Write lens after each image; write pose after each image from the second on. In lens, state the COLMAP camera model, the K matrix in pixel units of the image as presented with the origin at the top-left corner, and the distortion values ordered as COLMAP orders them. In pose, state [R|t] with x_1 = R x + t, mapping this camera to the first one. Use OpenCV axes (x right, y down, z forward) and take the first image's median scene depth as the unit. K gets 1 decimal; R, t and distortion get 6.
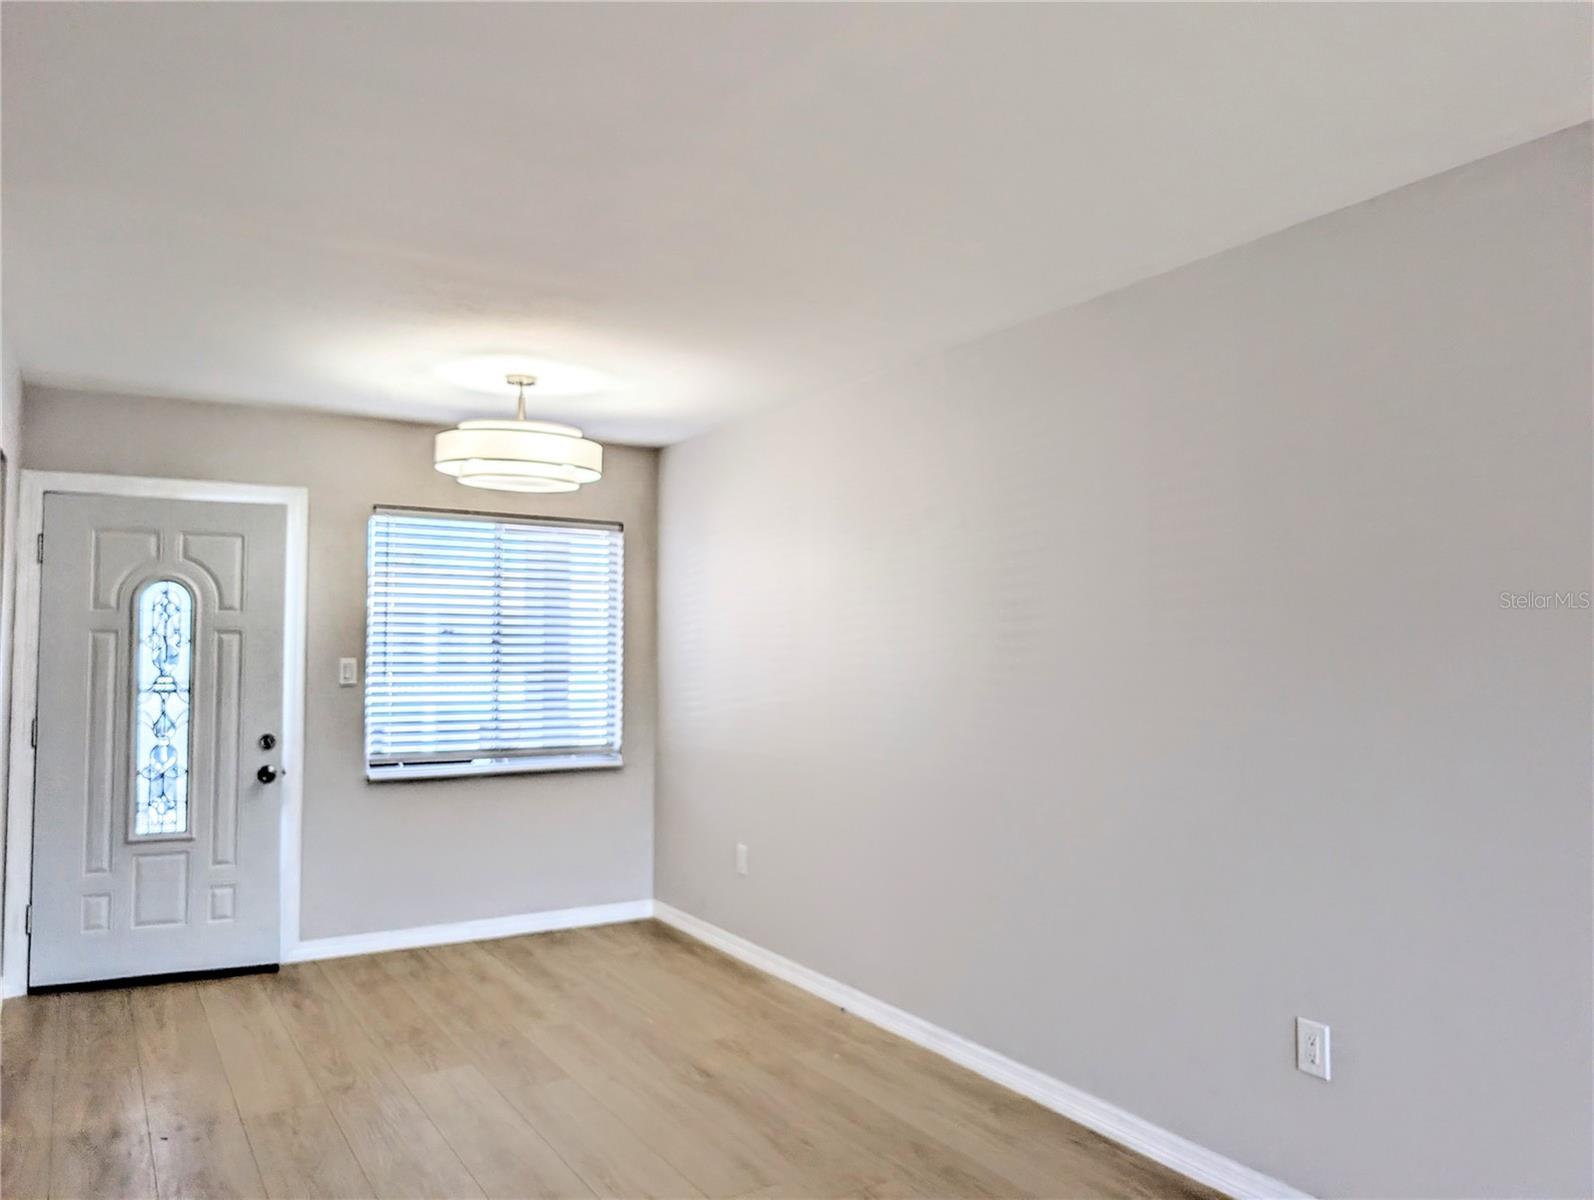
lens RADIAL K [[1148.2, 0, 795.1], [0, 1148.2, 598.4], [0, 0, 1]] dist [0.007664, -0.004748]
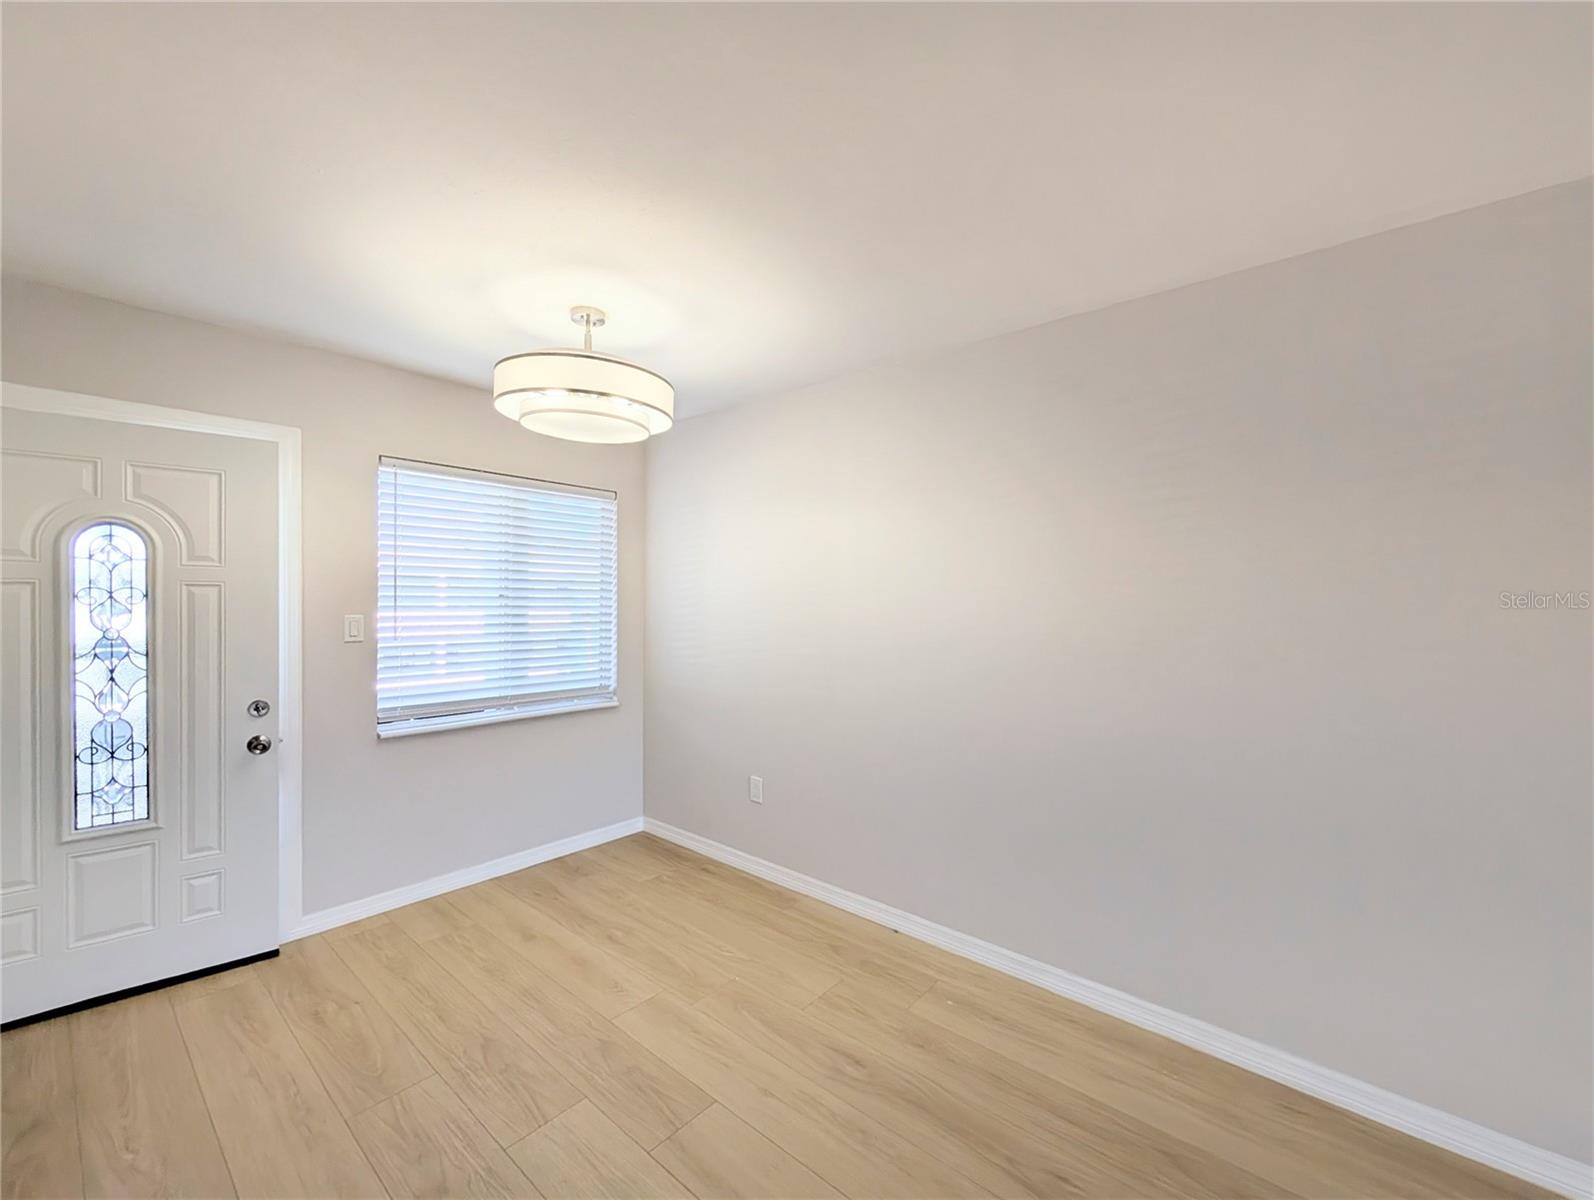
lens RADIAL K [[660.2, 0, 799.1], [0, 660.2, 603.6], [0, 0, 1]] dist [-0.000140, -0.000214]
pose [[0.953032, 0.001247, 0.302867, -0.217303], [-0.017829, 0.998489, 0.051989, 0.008877], [-0.302345, -0.054946, 0.951614, 0.394994]]
